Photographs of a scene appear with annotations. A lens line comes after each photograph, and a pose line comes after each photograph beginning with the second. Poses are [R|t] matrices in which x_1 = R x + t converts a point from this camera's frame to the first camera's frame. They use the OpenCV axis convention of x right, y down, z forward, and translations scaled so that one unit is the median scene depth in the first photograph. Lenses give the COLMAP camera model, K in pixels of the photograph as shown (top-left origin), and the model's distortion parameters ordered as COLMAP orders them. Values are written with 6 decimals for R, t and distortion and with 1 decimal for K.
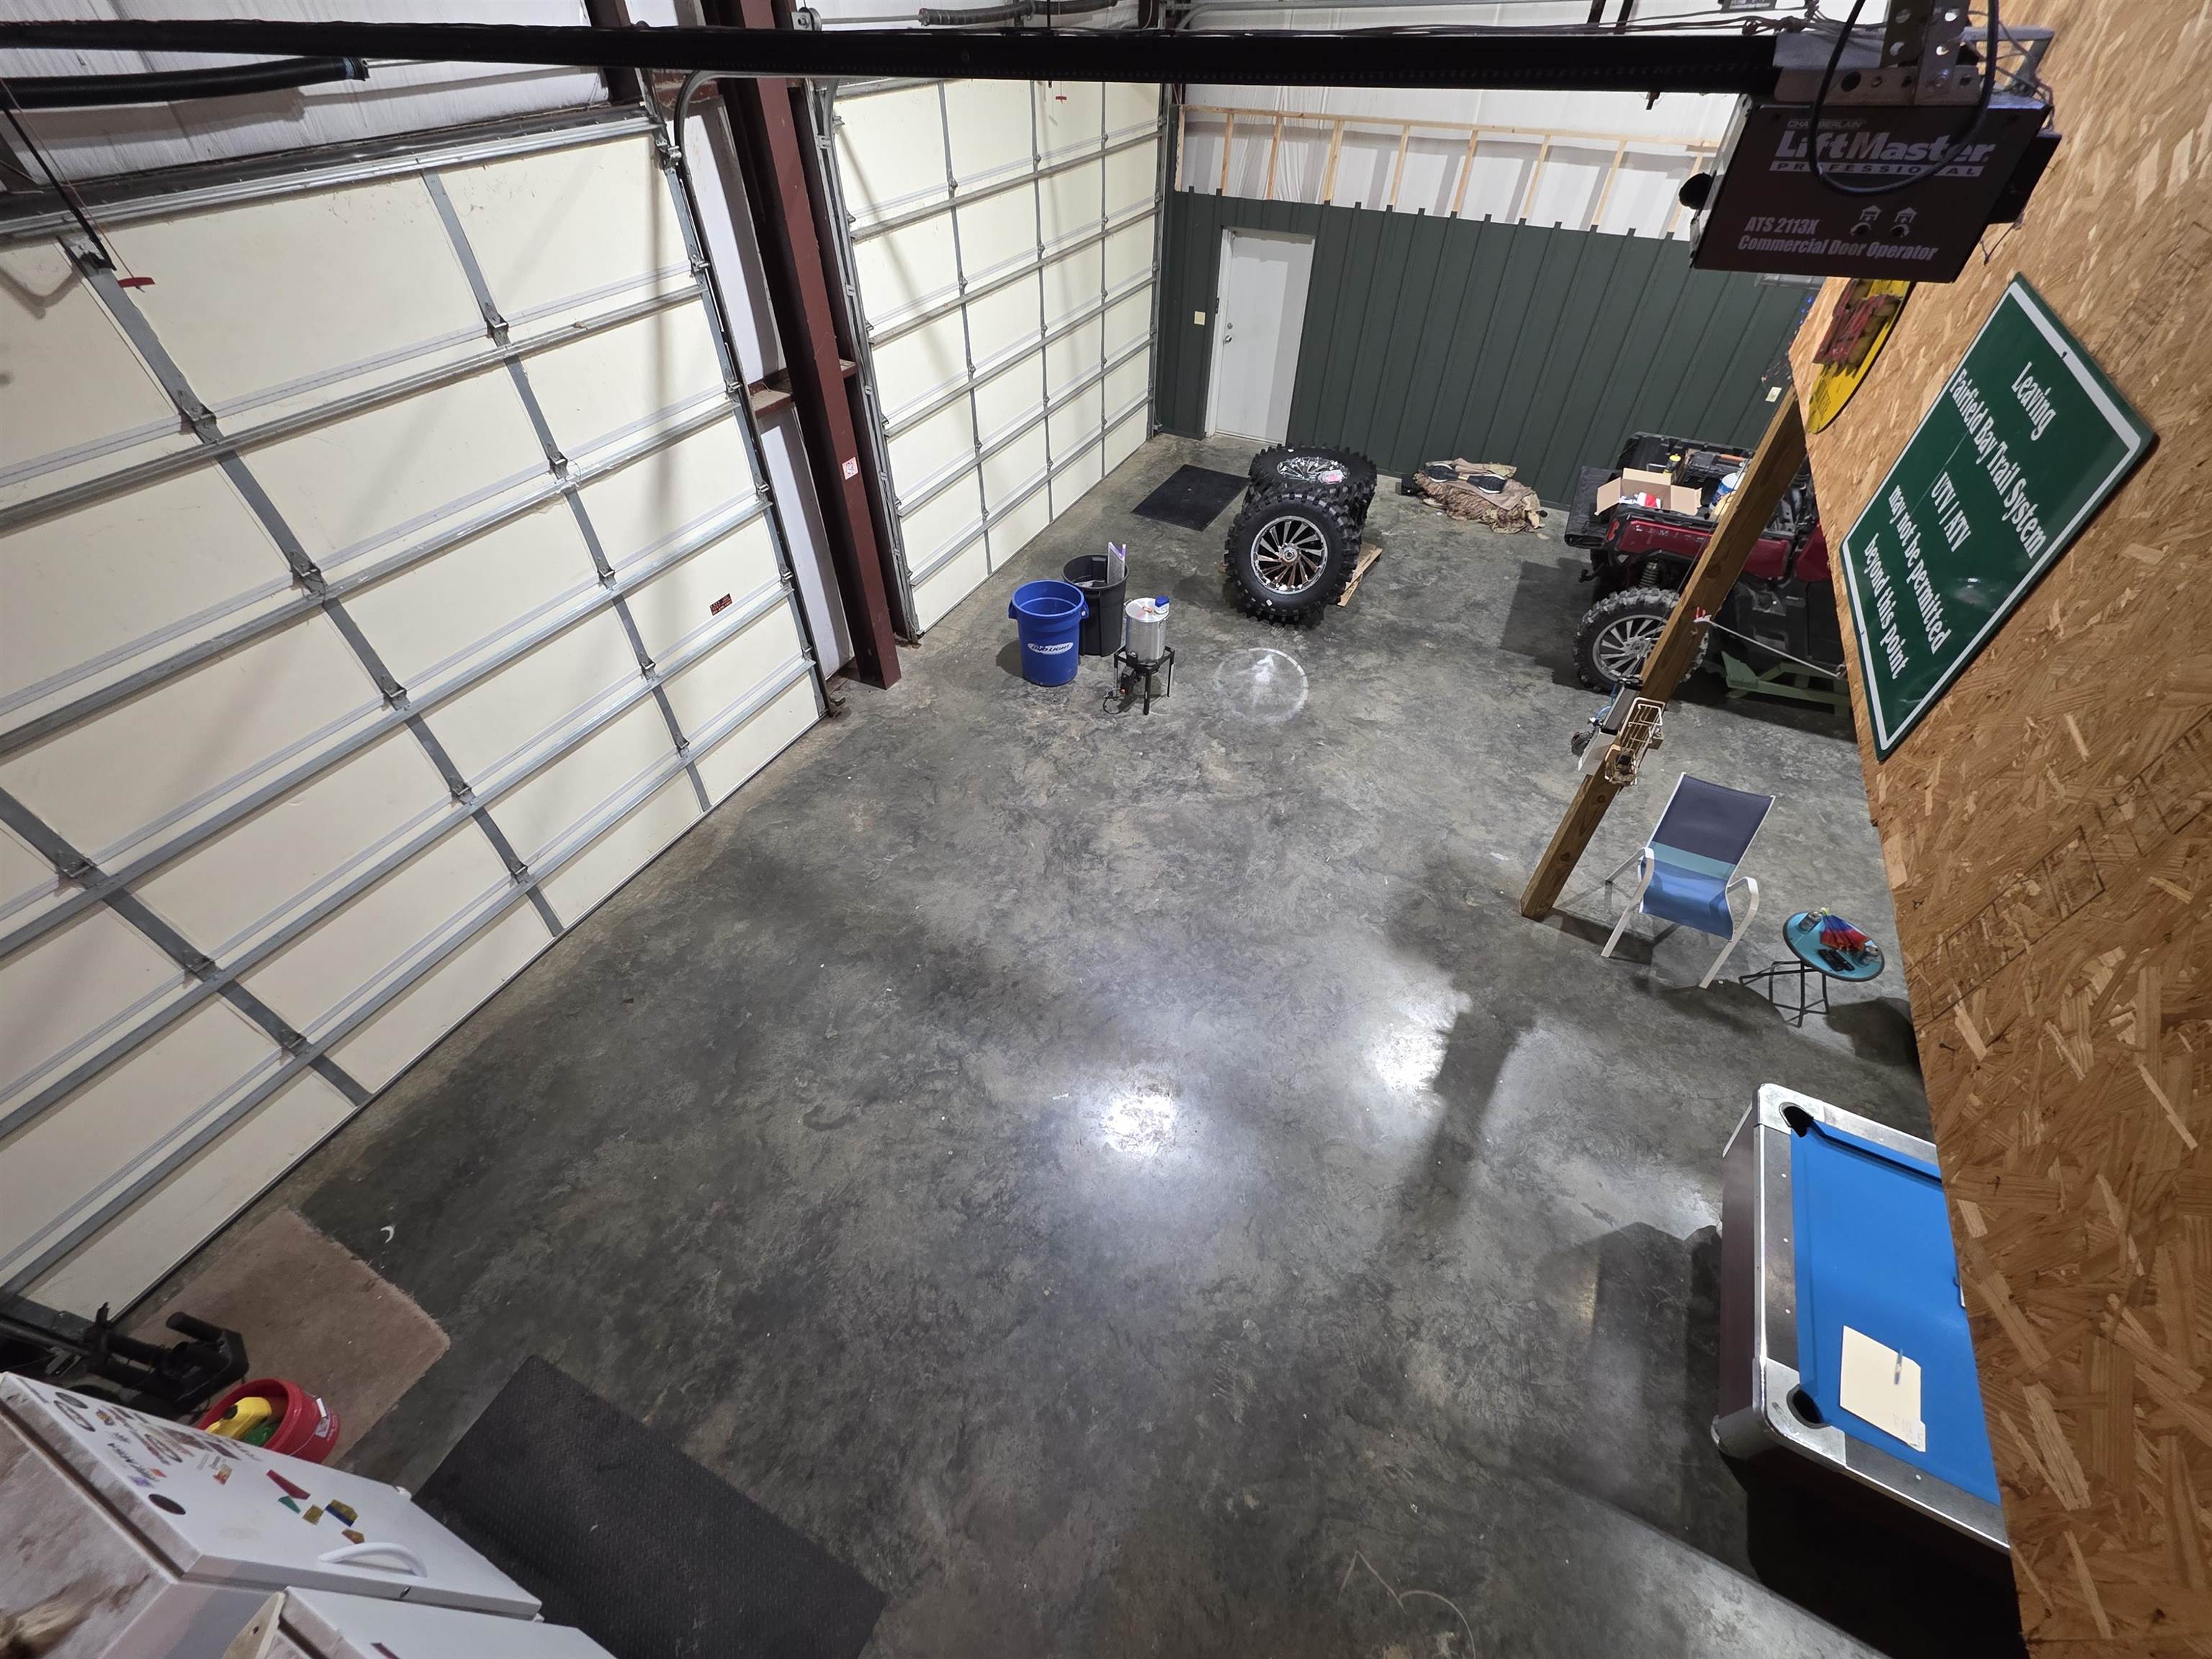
lens RADIAL K [[877.4, 0, 1106.0], [0, 877.4, 835.5], [0, 0, 1]] dist [0.000169, 0.000045]
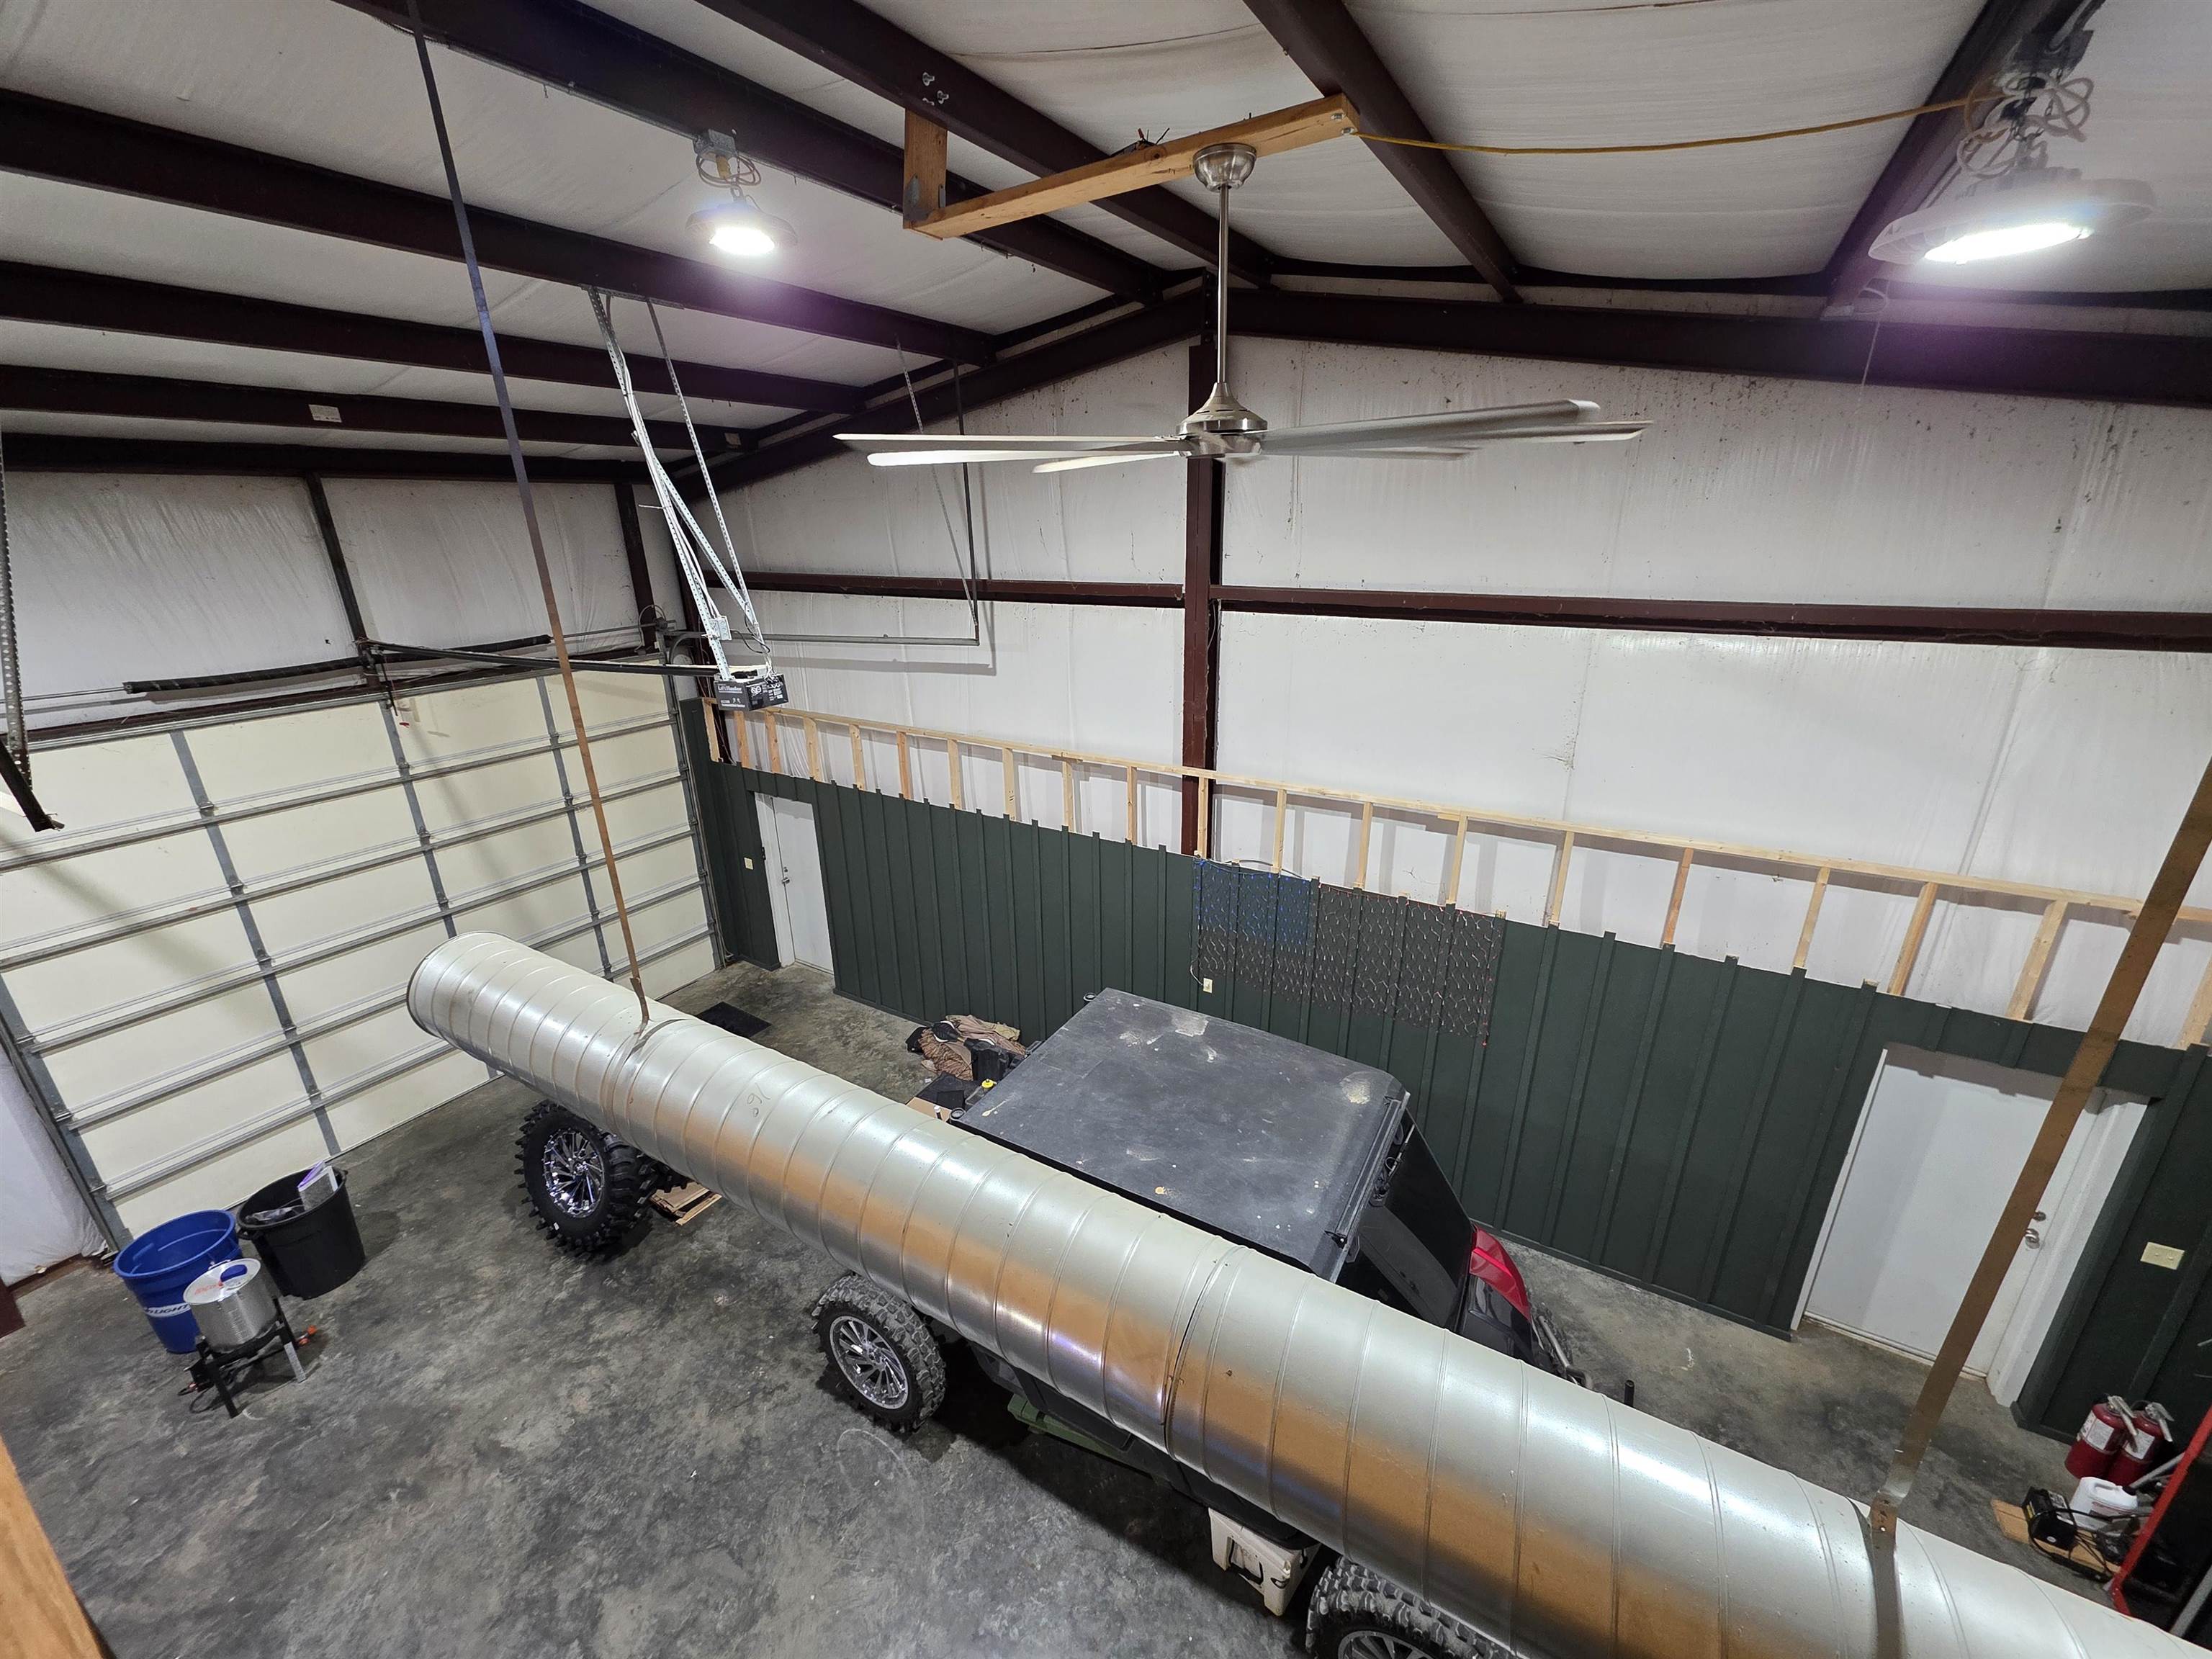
lens RADIAL K [[877.8, 0, 1106.0], [0, 877.8, 829.5], [0, 0, 1]] dist [0.000029, -0.000034]
pose [[0.996472, 0.012535, -0.082980, 0.884391], [-0.047373, 0.900198, -0.432896, -0.313450], [0.069272, 0.435300, 0.897617, 0.169087]]
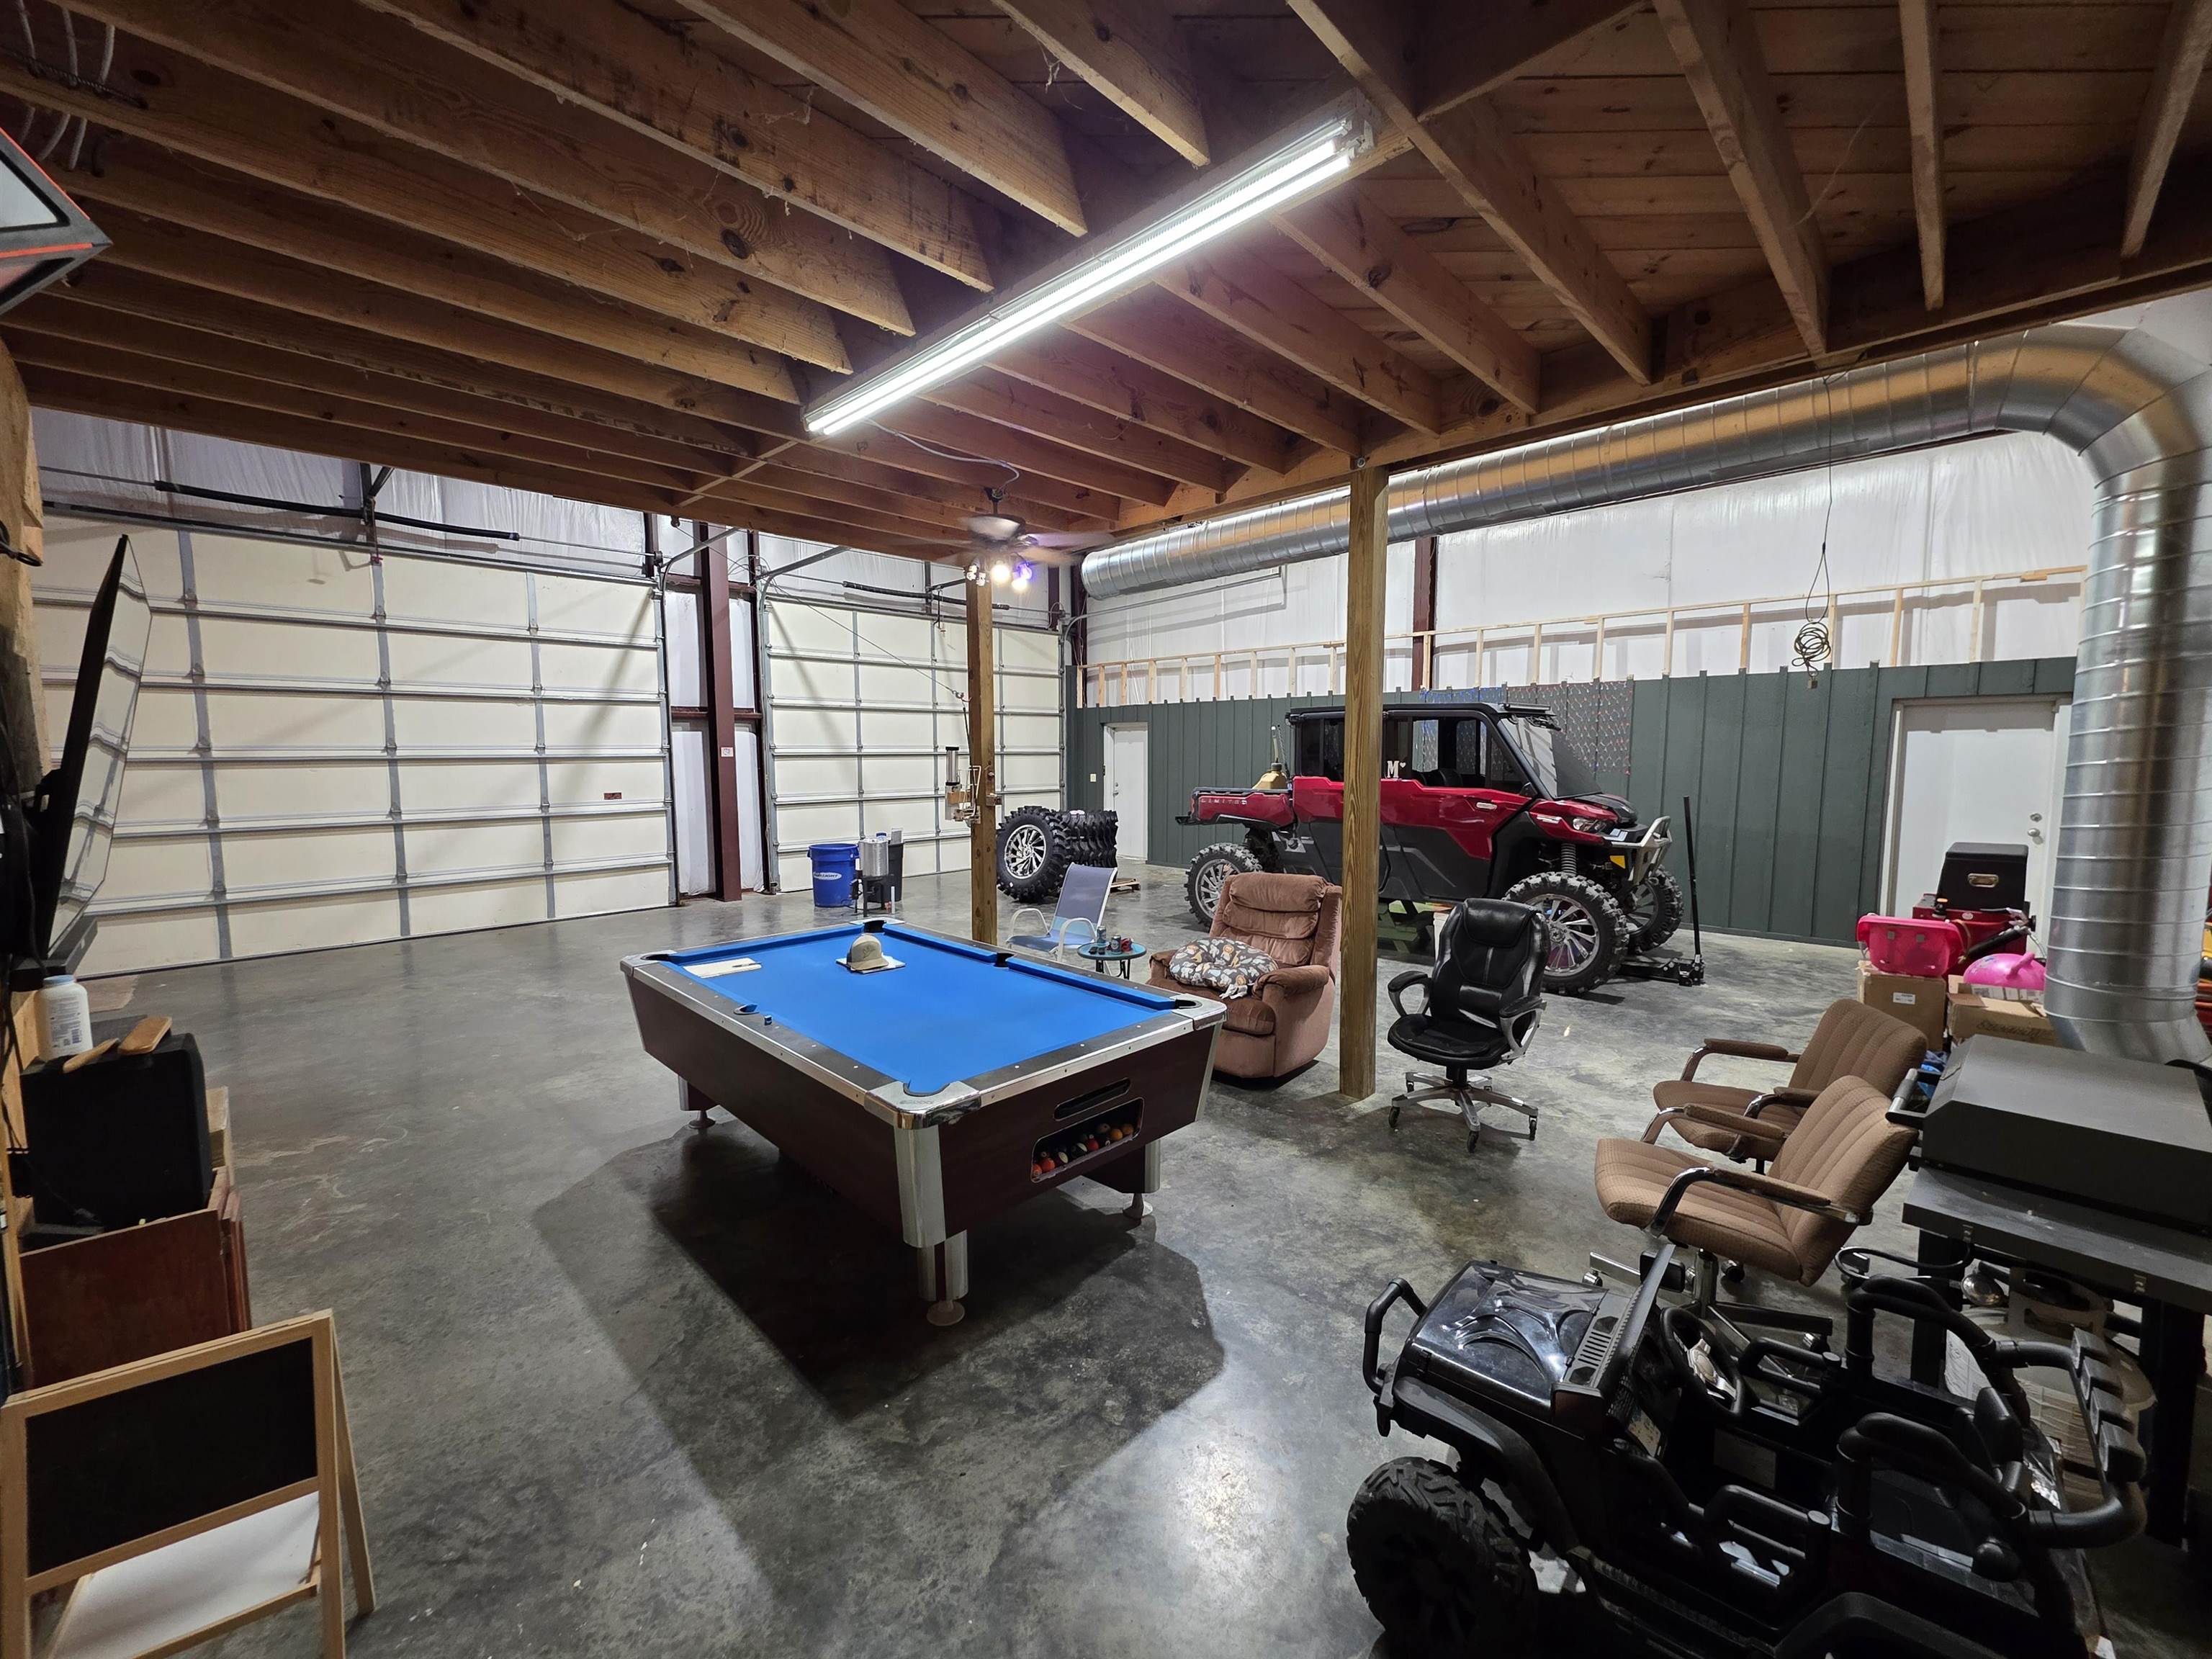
lens RADIAL K [[877.8, 0, 1106.0], [0, 877.8, 829.5], [0, 0, 1]] dist [0.000029, -0.000034]
pose [[0.951506, 0.021070, -0.306909, 0.854269], [-0.213920, 0.762272, -0.610884, 0.533257], [0.221077, 0.646913, 0.729814, 0.000109]]
